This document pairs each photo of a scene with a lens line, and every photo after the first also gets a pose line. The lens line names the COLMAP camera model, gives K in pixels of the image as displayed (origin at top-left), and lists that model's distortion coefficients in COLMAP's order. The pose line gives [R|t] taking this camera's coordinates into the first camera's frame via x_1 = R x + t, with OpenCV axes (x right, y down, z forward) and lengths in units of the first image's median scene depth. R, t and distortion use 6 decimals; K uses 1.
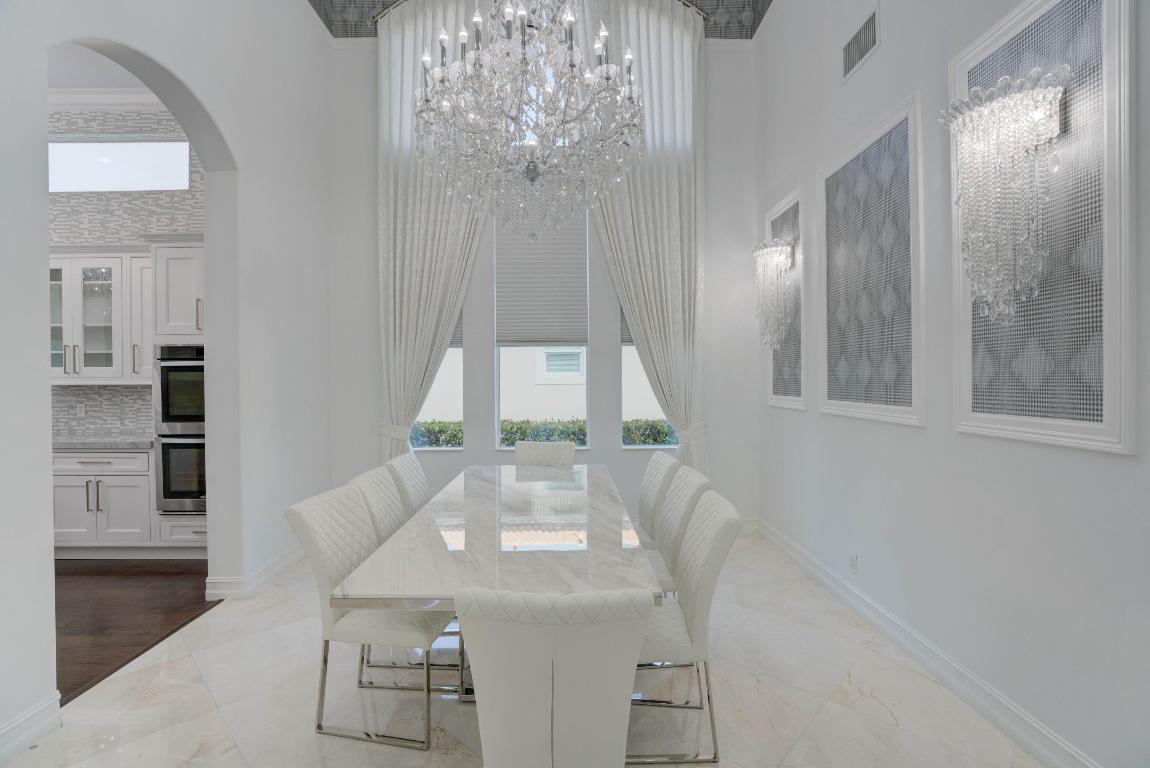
lens RADIAL K [[517.8, 0, 571.2], [0, 517.8, 383.9], [0, 0, 1]] dist [-0.049454, 0.018255]
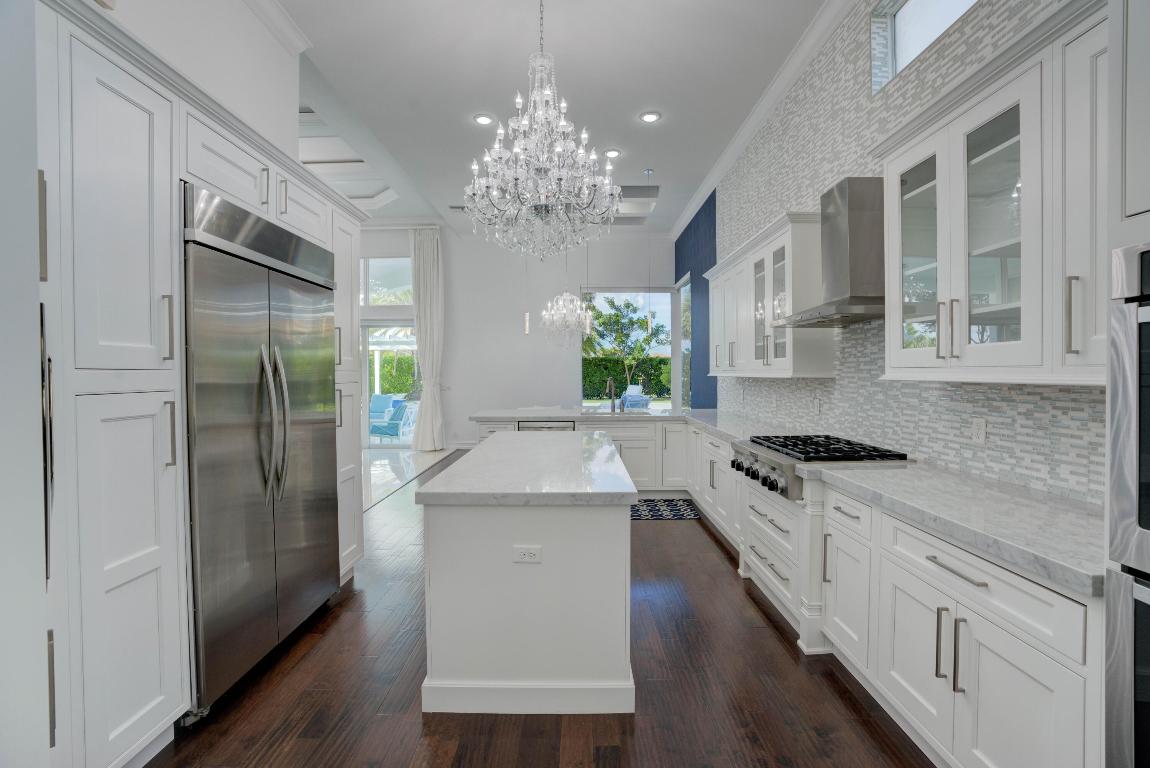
lens RADIAL K [[517.8, 0, 571.2], [0, 517.8, 383.9], [0, 0, 1]] dist [-0.049454, 0.018255]
pose [[-0.018734, 0.024129, -0.999533, -0.494293], [-0.001700, 0.999707, 0.024165, -0.007906], [0.999823, 0.002152, -0.018688, 0.645063]]
